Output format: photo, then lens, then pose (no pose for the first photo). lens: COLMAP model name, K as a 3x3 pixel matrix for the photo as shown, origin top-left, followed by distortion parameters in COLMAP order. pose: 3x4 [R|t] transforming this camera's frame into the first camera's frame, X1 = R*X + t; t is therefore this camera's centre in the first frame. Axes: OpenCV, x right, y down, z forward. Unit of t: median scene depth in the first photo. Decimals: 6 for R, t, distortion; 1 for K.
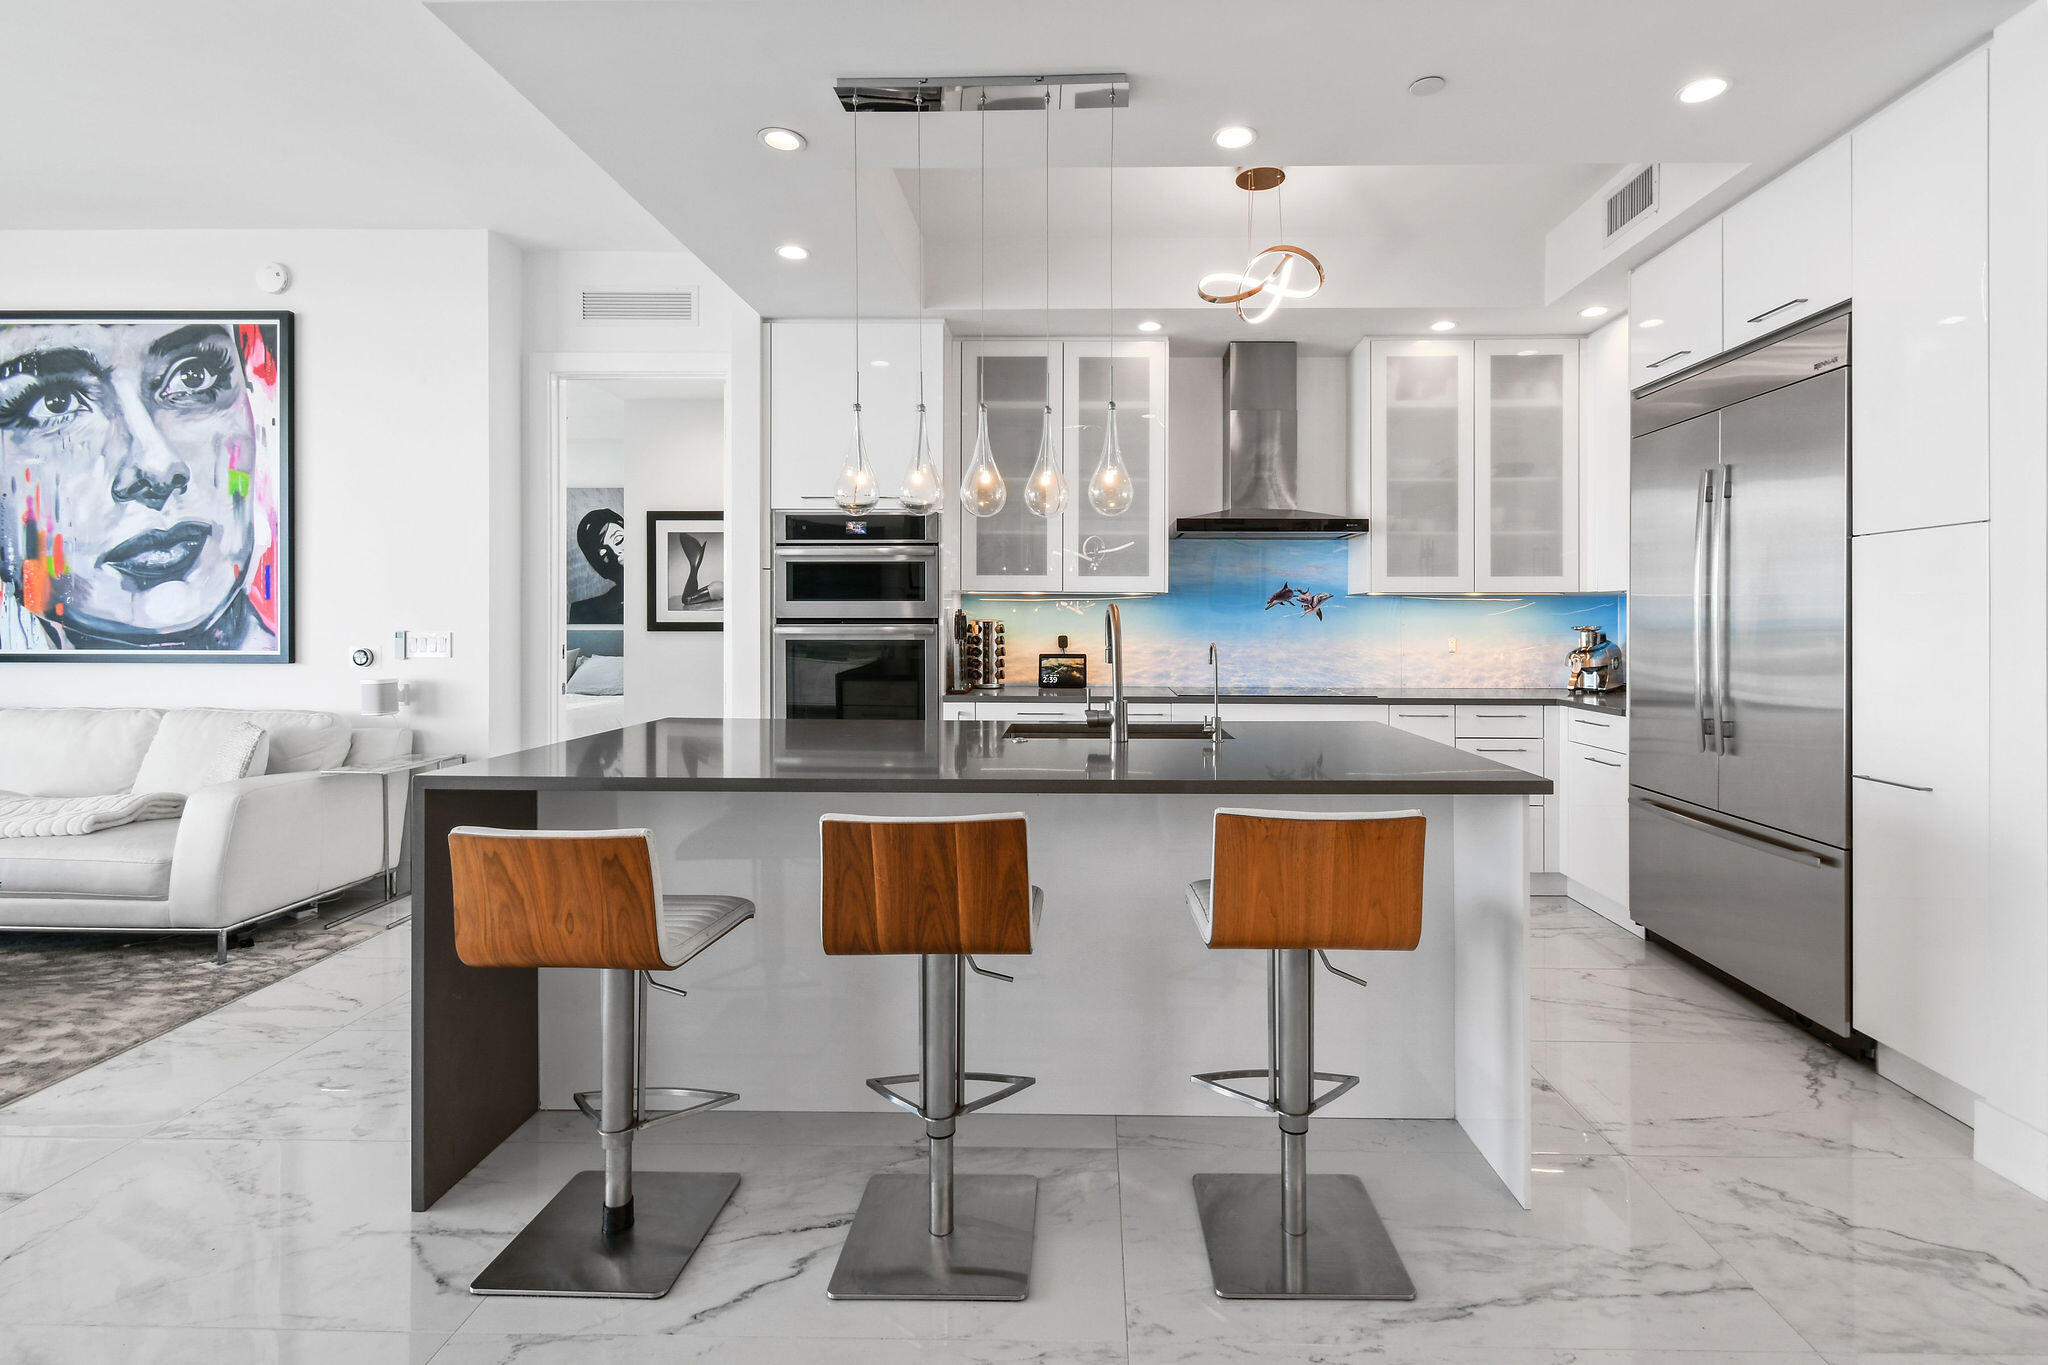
lens RADIAL K [[966.6, 0, 1070.4], [0, 966.6, 627.8], [0, 0, 1]] dist [0.000669, -0.001433]
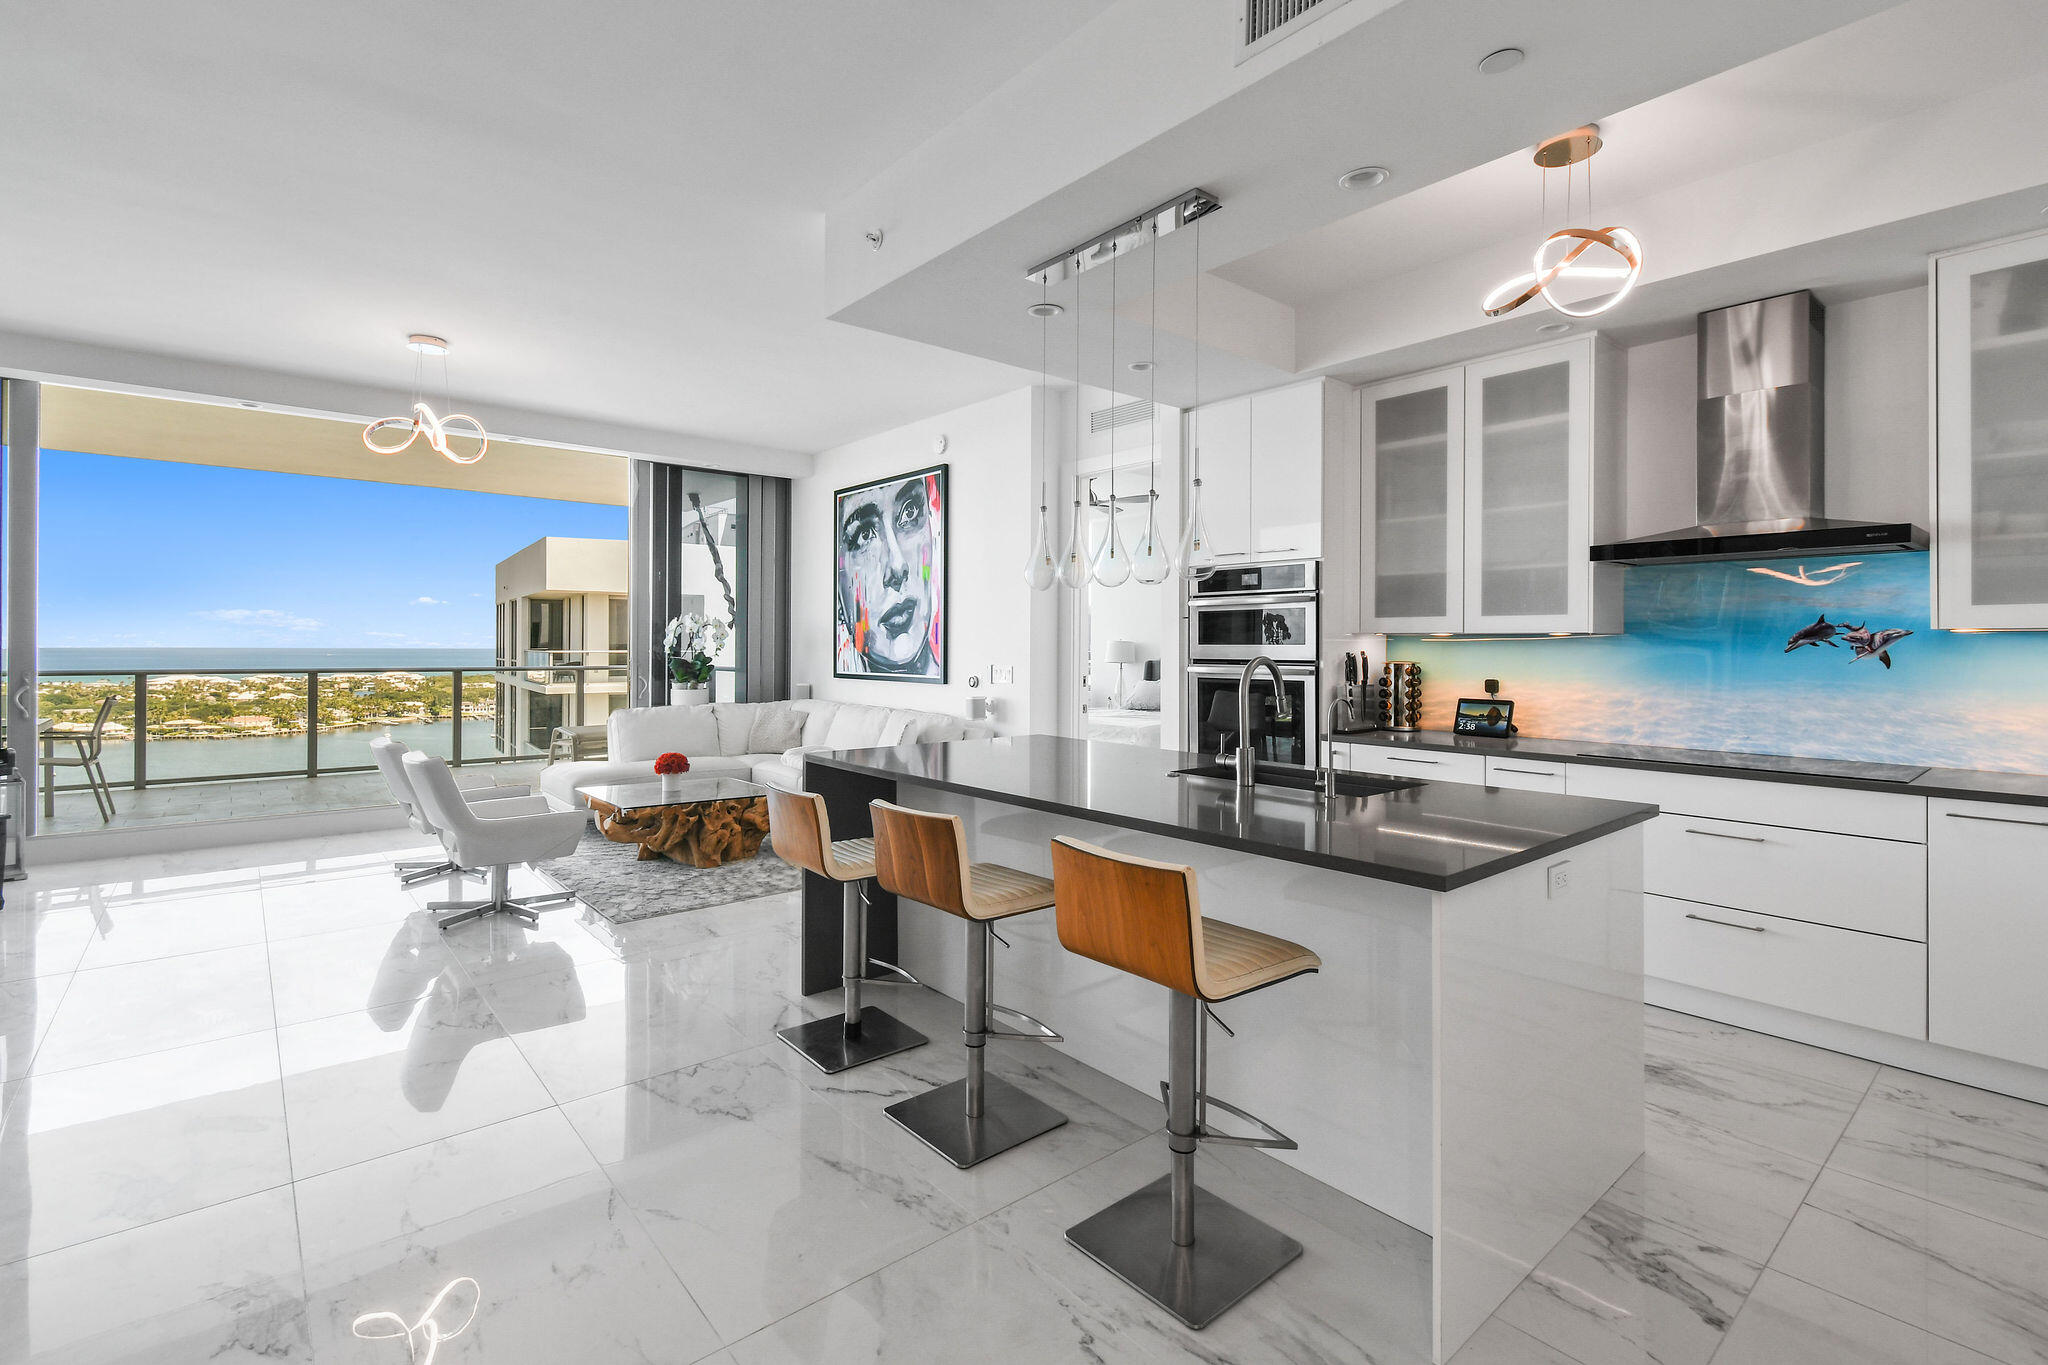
lens RADIAL K [[916.0, 0, 964.8], [0, 916.0, 651.2], [0, 0, 1]] dist [0.000300, -0.000407]
pose [[0.633875, 0.003713, -0.773427, 0.381060], [-0.004511, 0.999989, 0.001104, -0.019229], [0.773423, 0.002789, 0.633885, 0.065760]]
